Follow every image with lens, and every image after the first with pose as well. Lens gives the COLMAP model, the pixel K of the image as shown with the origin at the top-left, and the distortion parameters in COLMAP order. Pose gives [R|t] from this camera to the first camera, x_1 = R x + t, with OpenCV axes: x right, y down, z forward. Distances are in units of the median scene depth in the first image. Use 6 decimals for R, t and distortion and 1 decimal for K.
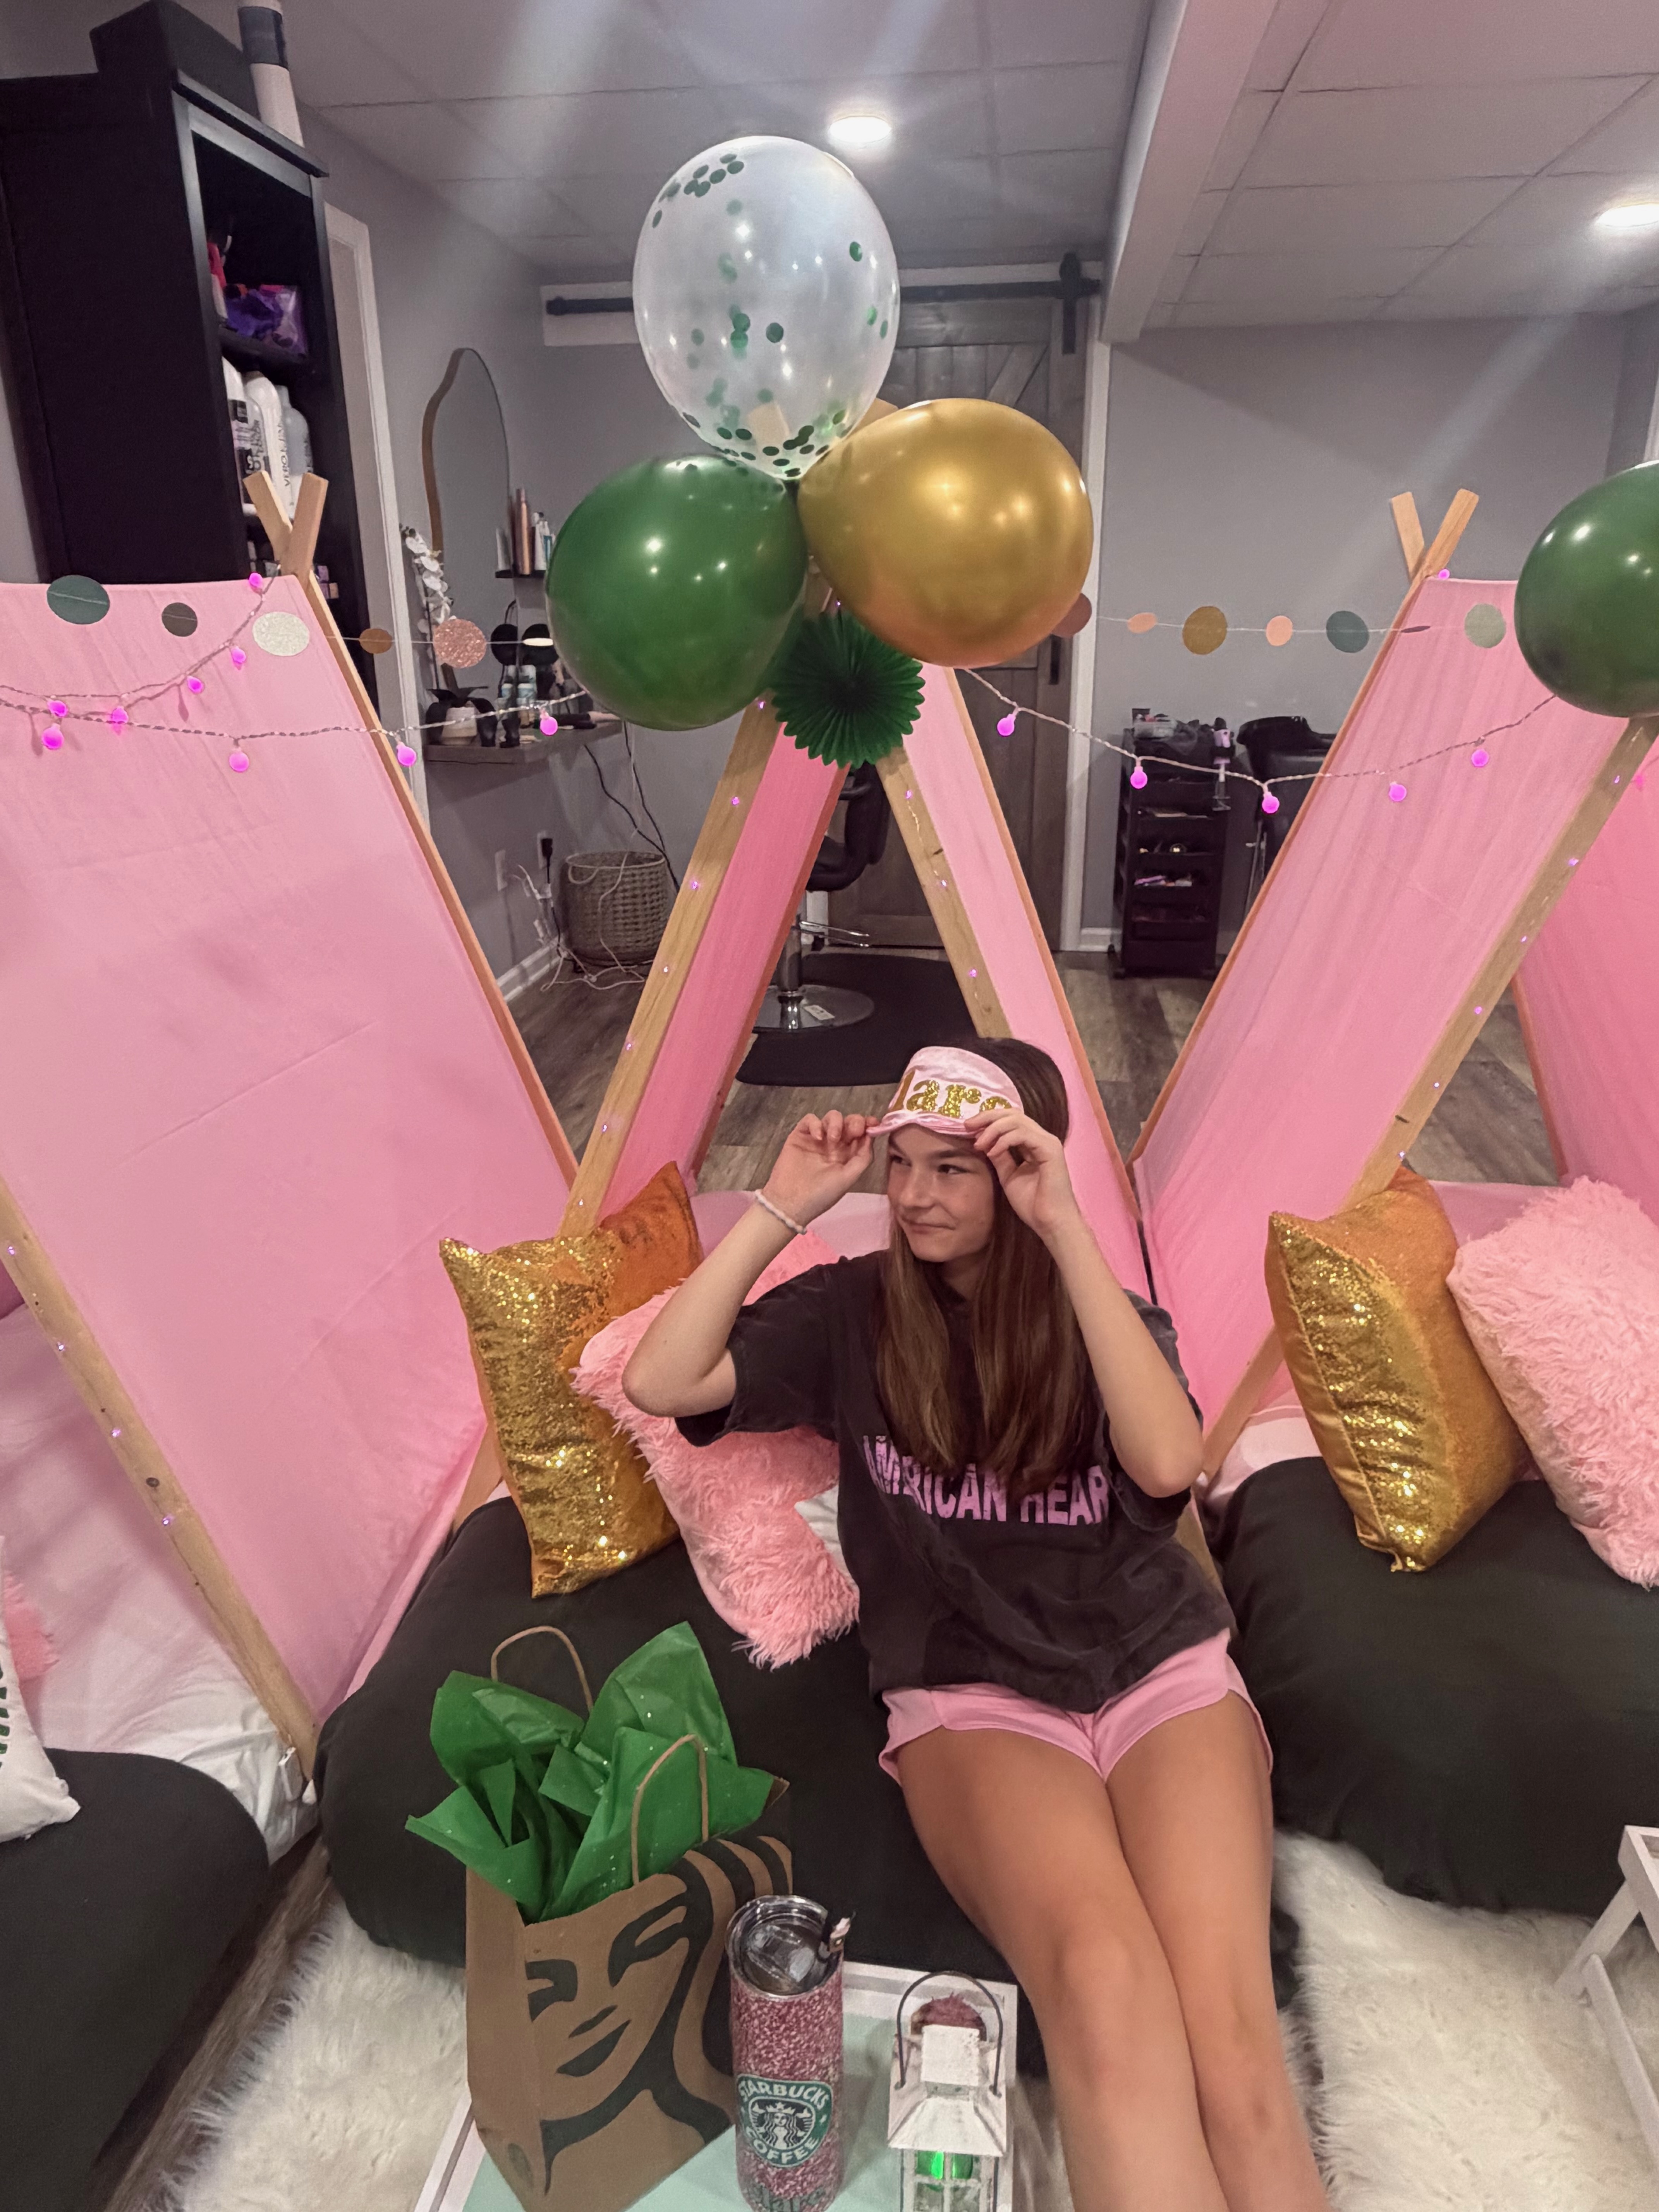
lens RADIAL K [[1397.8, 0, 840.5], [0, 1397.8, 1106.4], [0, 0, 1]] dist [0.003352, 0.003792]
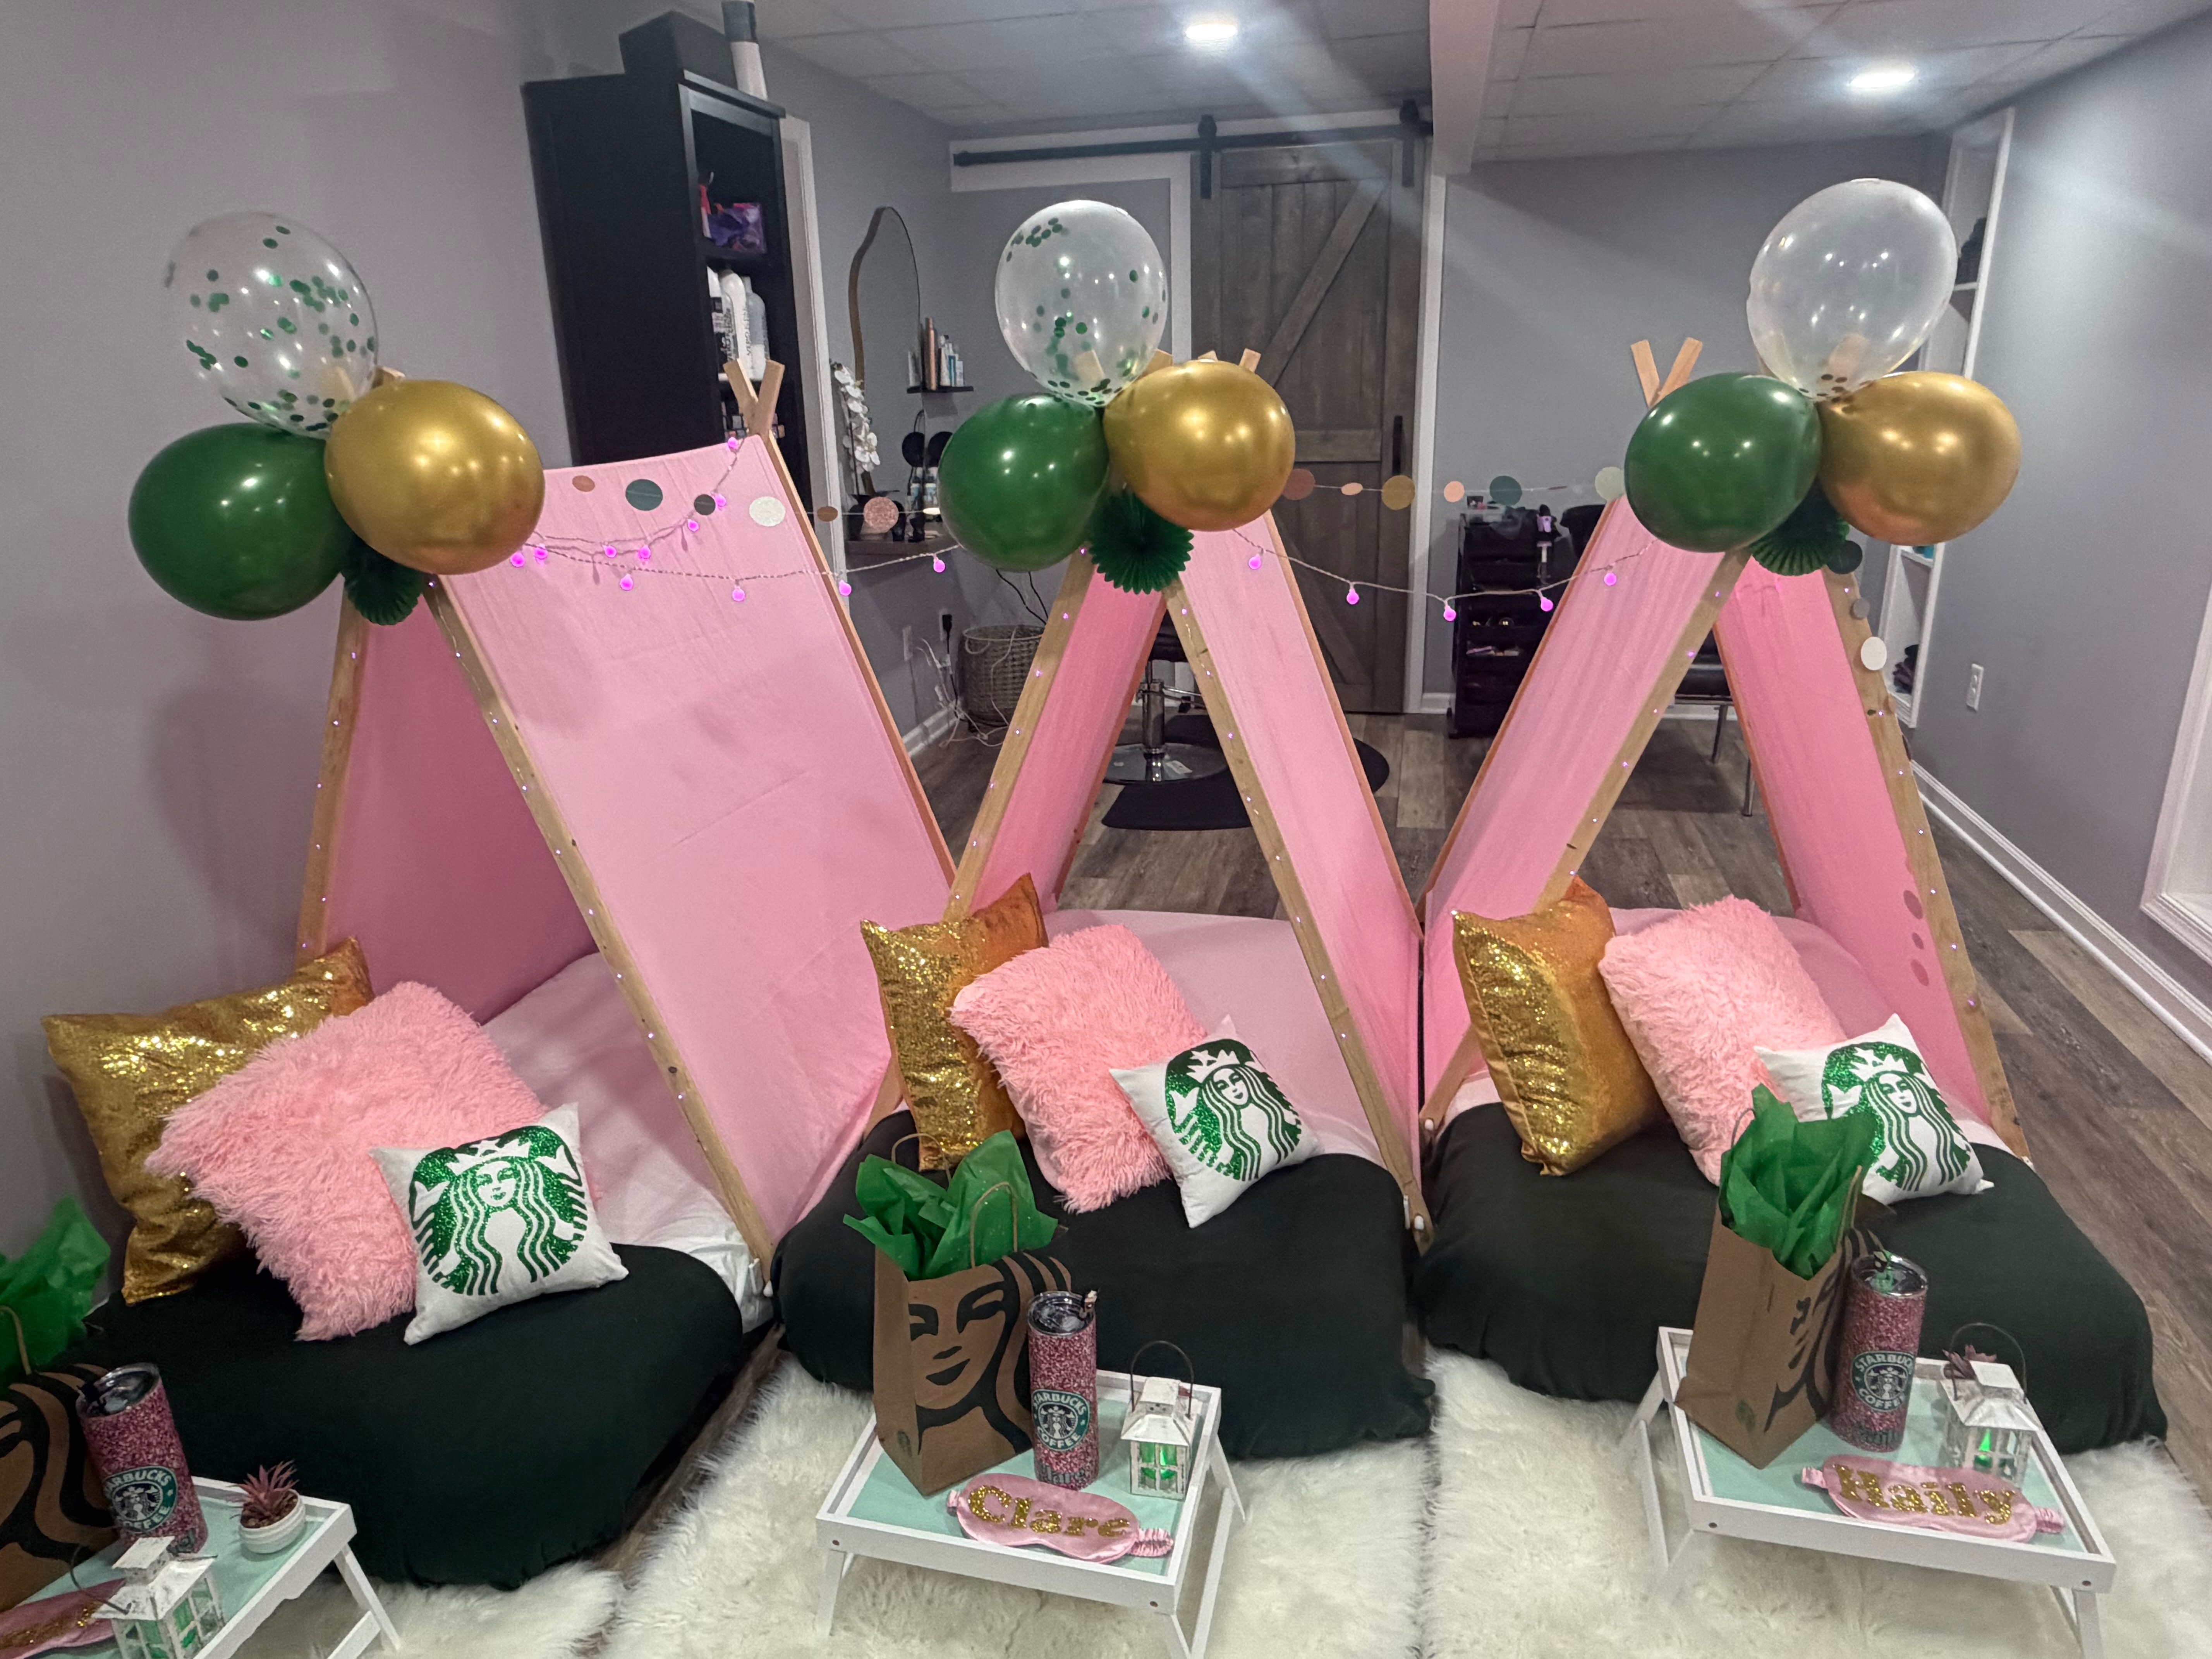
lens RADIAL K [[1397.8, 0, 1102.4], [0, 1397.8, 833.4], [0, 0, 1]] dist [0.003352, 0.003792]
pose [[0.995102, 0.010830, -0.098263, 0.097917], [-0.013010, 0.999683, -0.021567, 0.034208], [0.097999, 0.022739, 0.994927, -0.393189]]
